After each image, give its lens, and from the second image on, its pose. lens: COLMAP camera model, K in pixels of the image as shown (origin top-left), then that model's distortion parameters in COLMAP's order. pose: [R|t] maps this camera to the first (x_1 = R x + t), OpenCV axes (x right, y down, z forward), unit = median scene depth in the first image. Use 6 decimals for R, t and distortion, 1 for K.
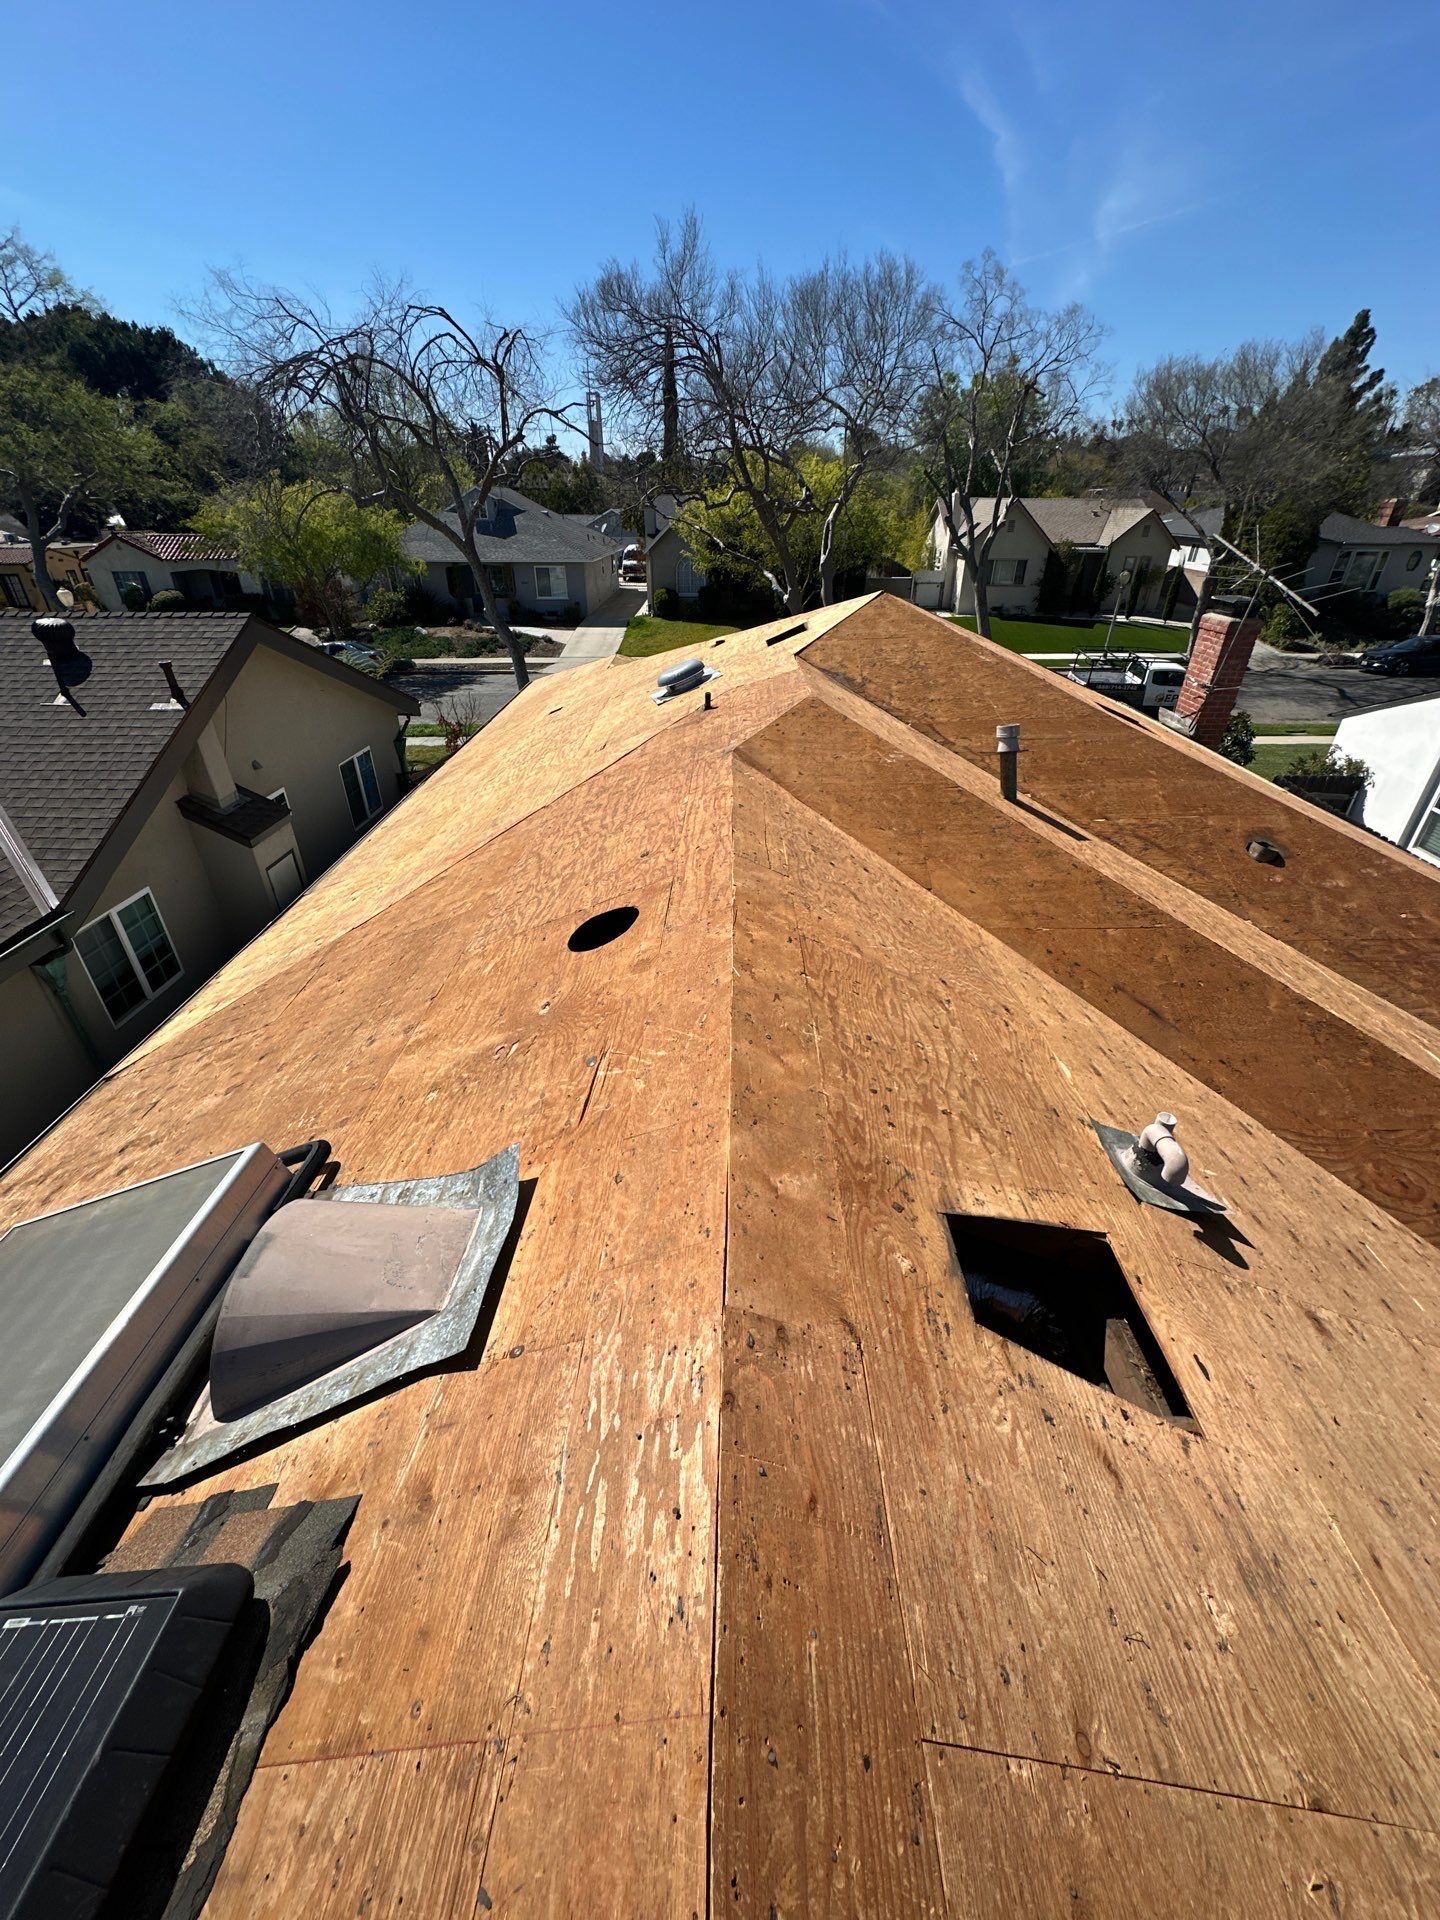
lens RADIAL K [[766.1, 0, 720.0], [0, 766.1, 960.0], [0, 0, 1]] dist [-0.001479, -0.000267]
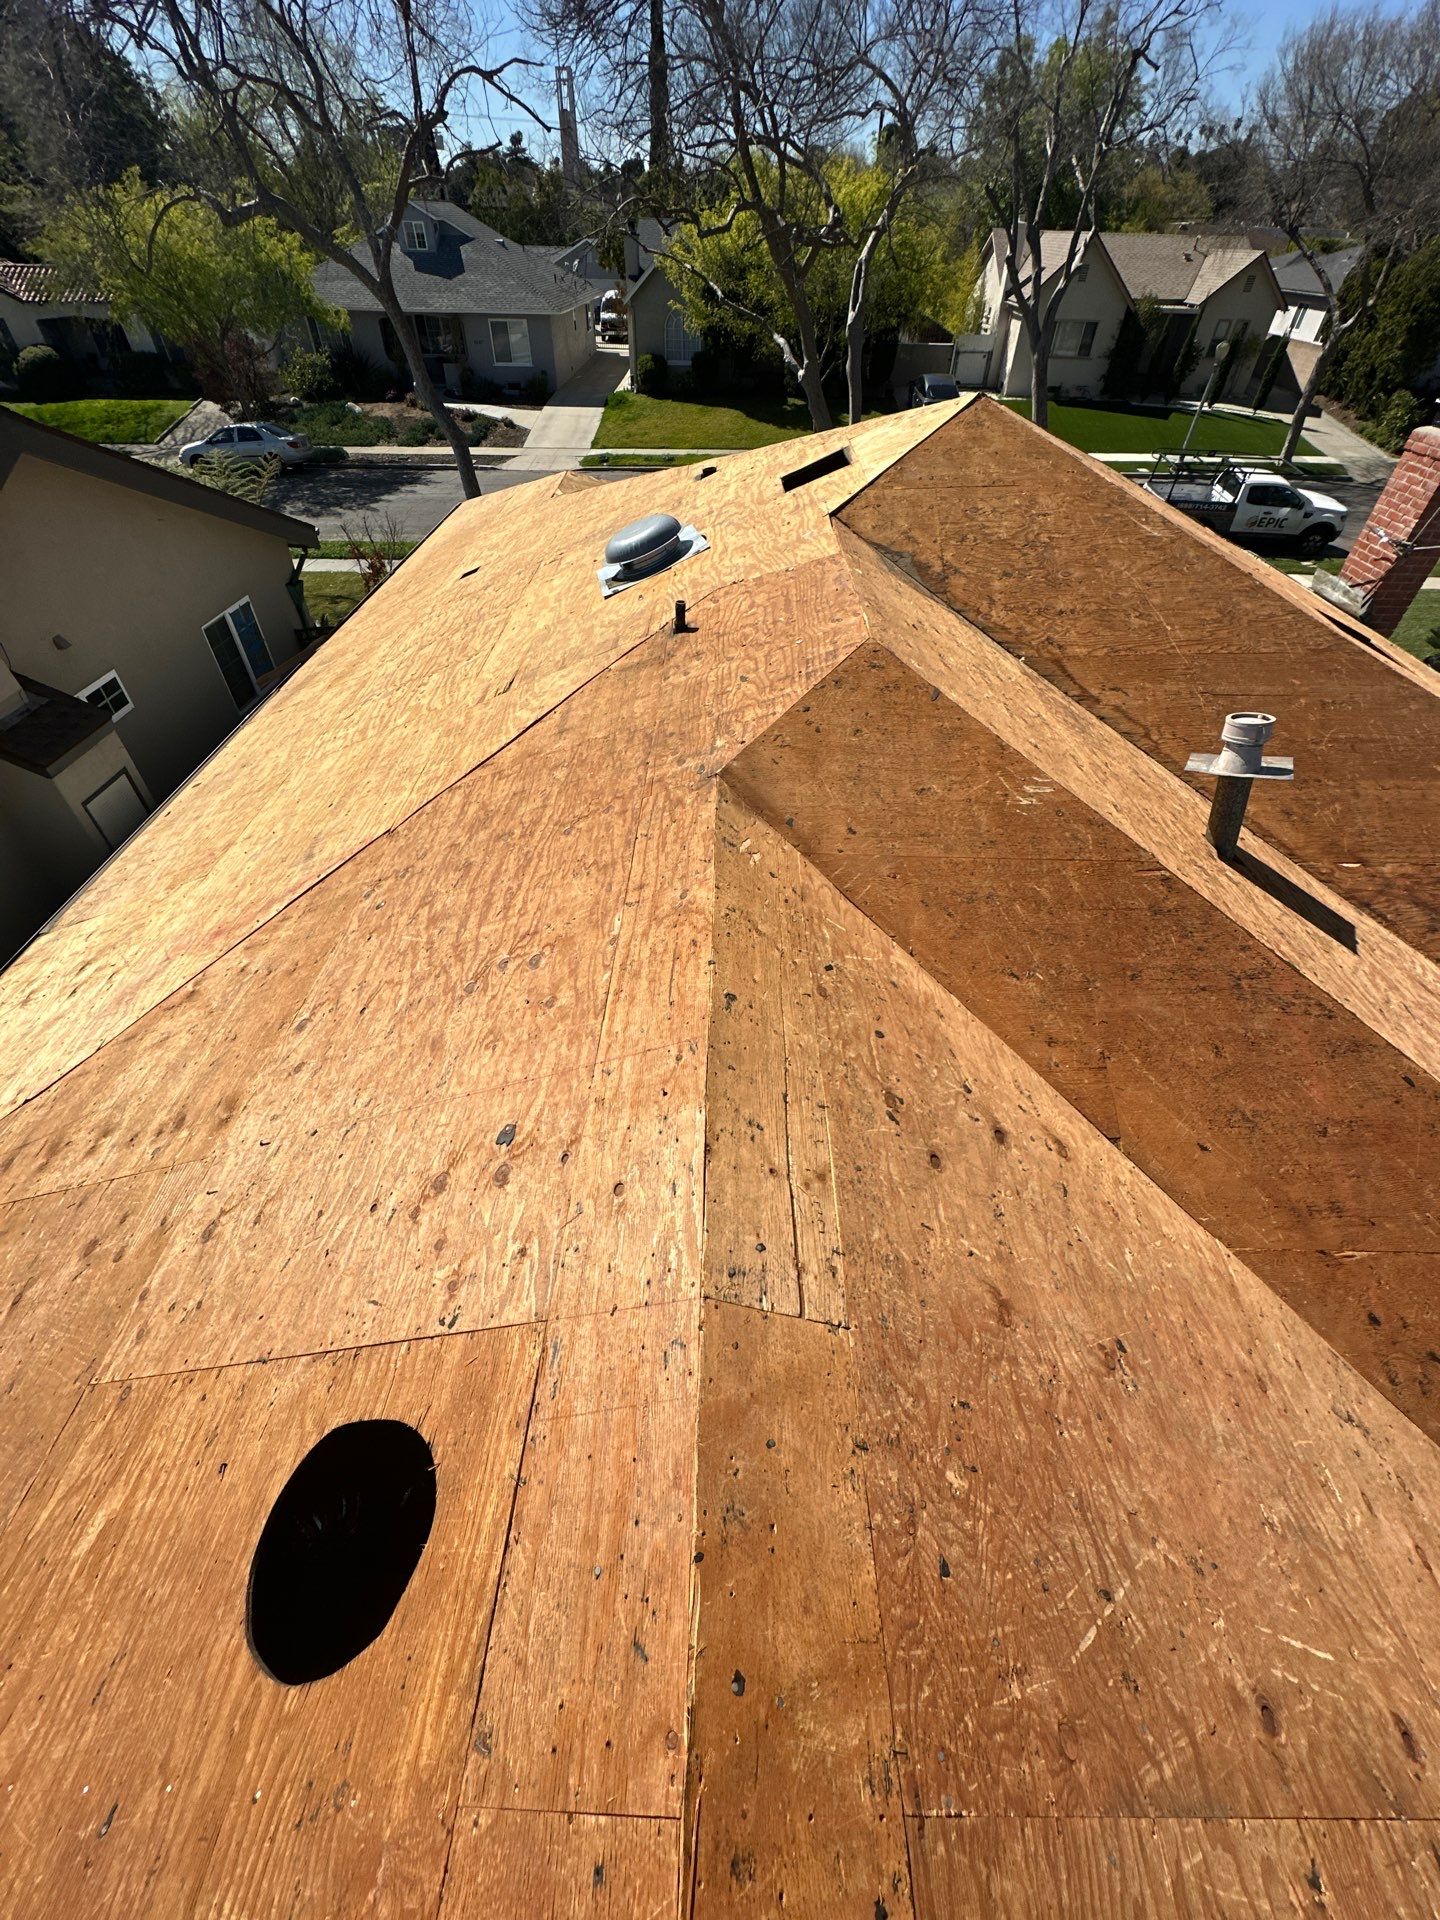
lens RADIAL K [[766.1, 0, 720.0], [0, 766.1, 960.0], [0, 0, 1]] dist [-0.001479, -0.000267]
pose [[0.999890, 0.011697, 0.009090, 0.003102], [-0.013405, 0.975597, 0.219159, -0.057612], [-0.006305, -0.219257, 0.975647, 0.103731]]
